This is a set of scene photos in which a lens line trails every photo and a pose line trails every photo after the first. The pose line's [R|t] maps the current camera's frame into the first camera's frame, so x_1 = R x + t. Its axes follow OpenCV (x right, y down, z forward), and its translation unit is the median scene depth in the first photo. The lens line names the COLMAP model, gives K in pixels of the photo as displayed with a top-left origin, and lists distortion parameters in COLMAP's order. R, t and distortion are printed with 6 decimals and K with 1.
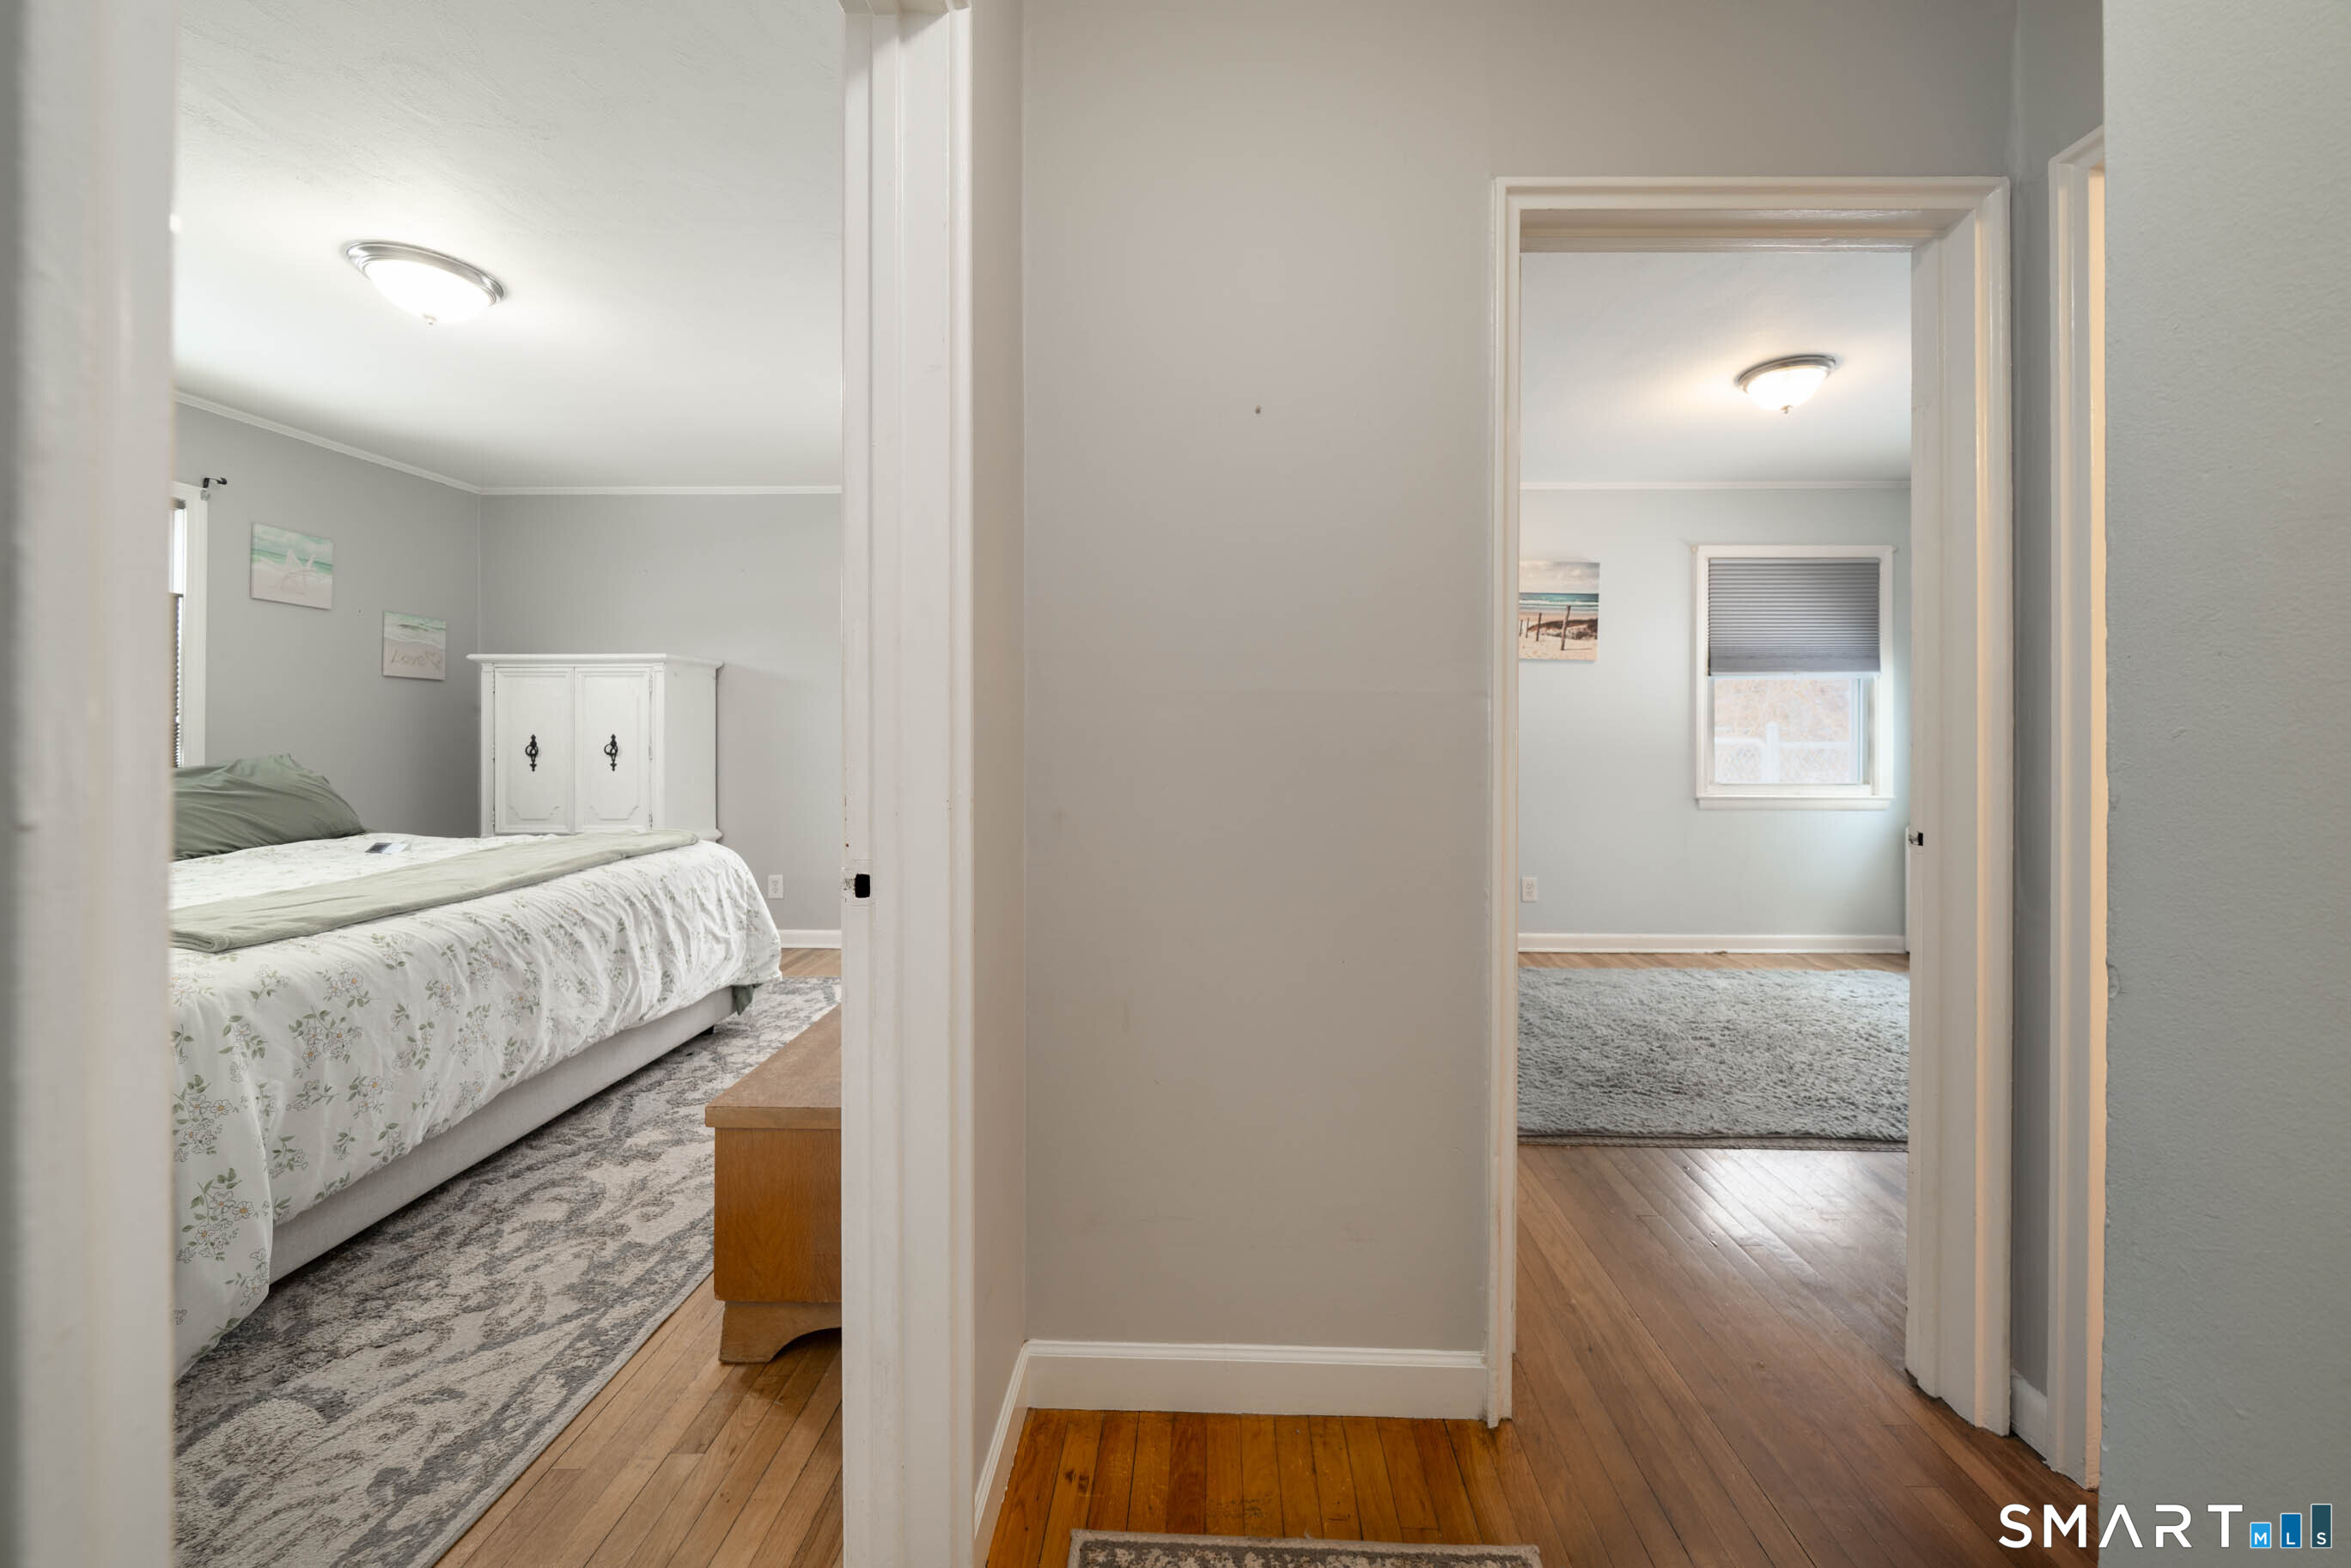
lens RADIAL K [[812.9, 0, 1216.7], [0, 812.9, 720.8], [0, 0, 1]] dist [-0.002144, -0.000407]
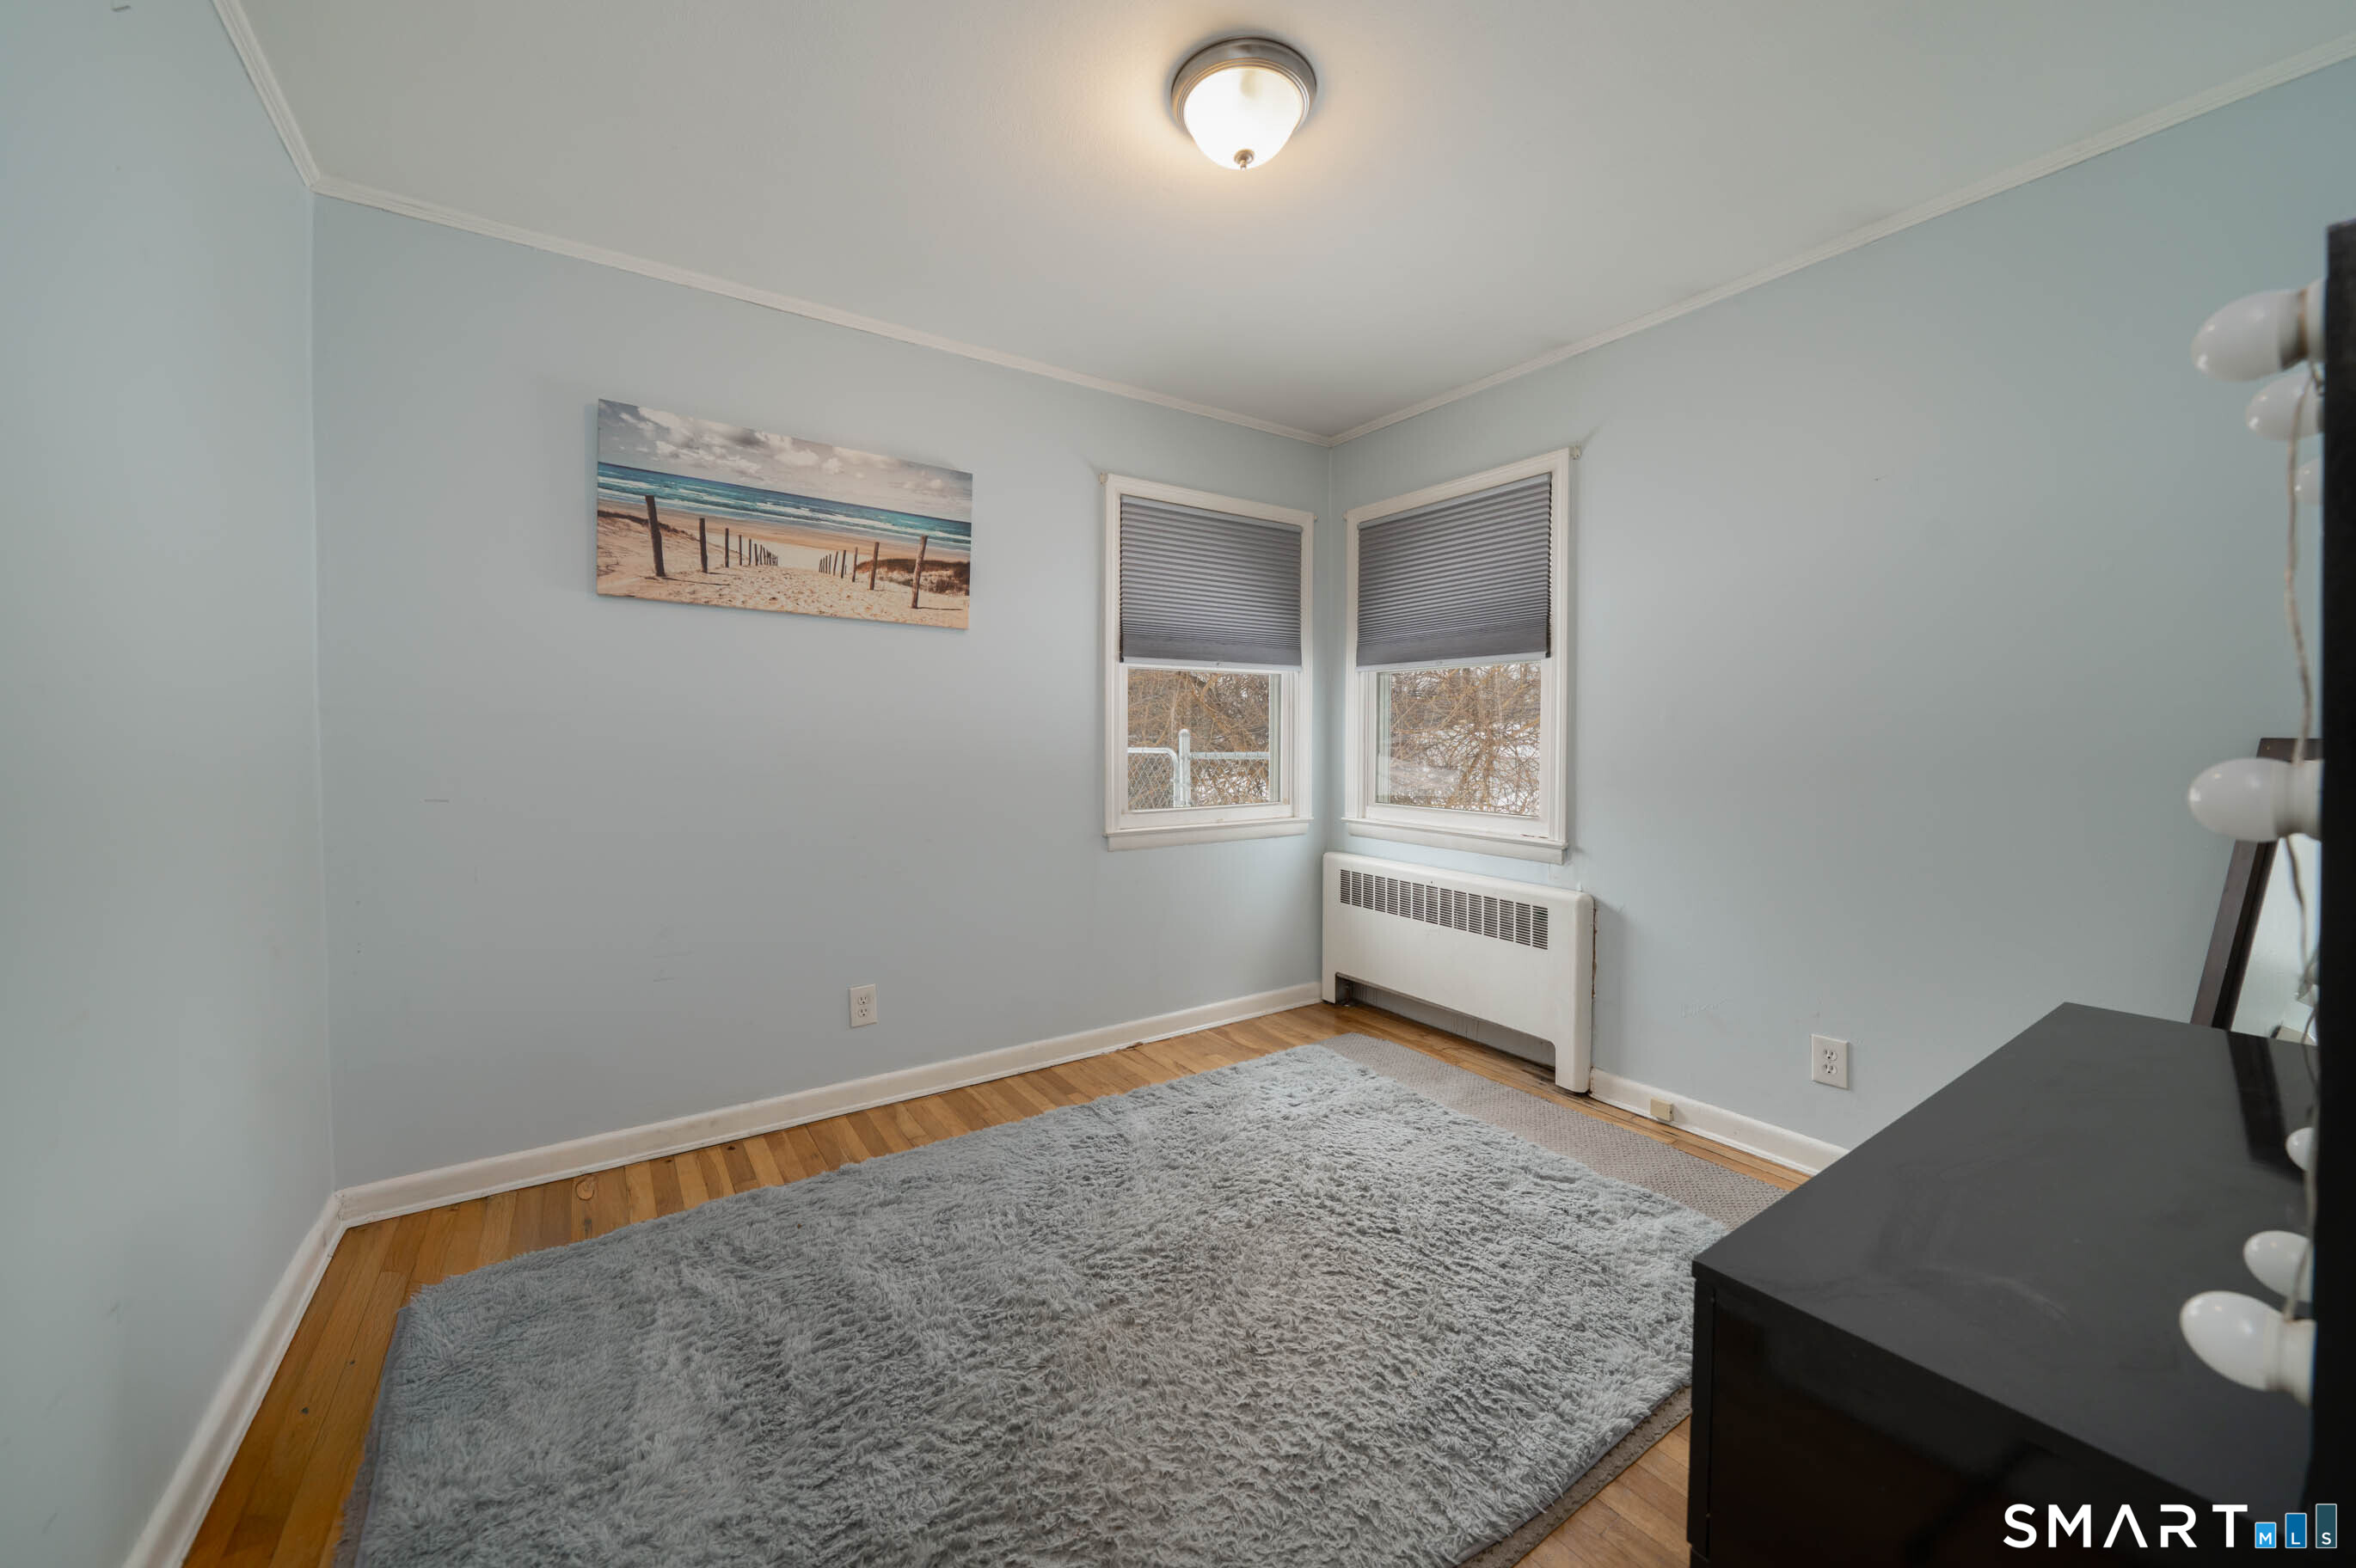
lens RADIAL K [[814.6, 0, 1200.5], [0, 814.6, 739.1], [0, 0, 1]] dist [-0.002144, -0.000407]
pose [[0.798680, -0.003617, 0.601745, 0.231242], [-0.000279, 0.999980, 0.006381, 0.007386], [-0.601756, -0.005264, 0.798663, 0.386612]]
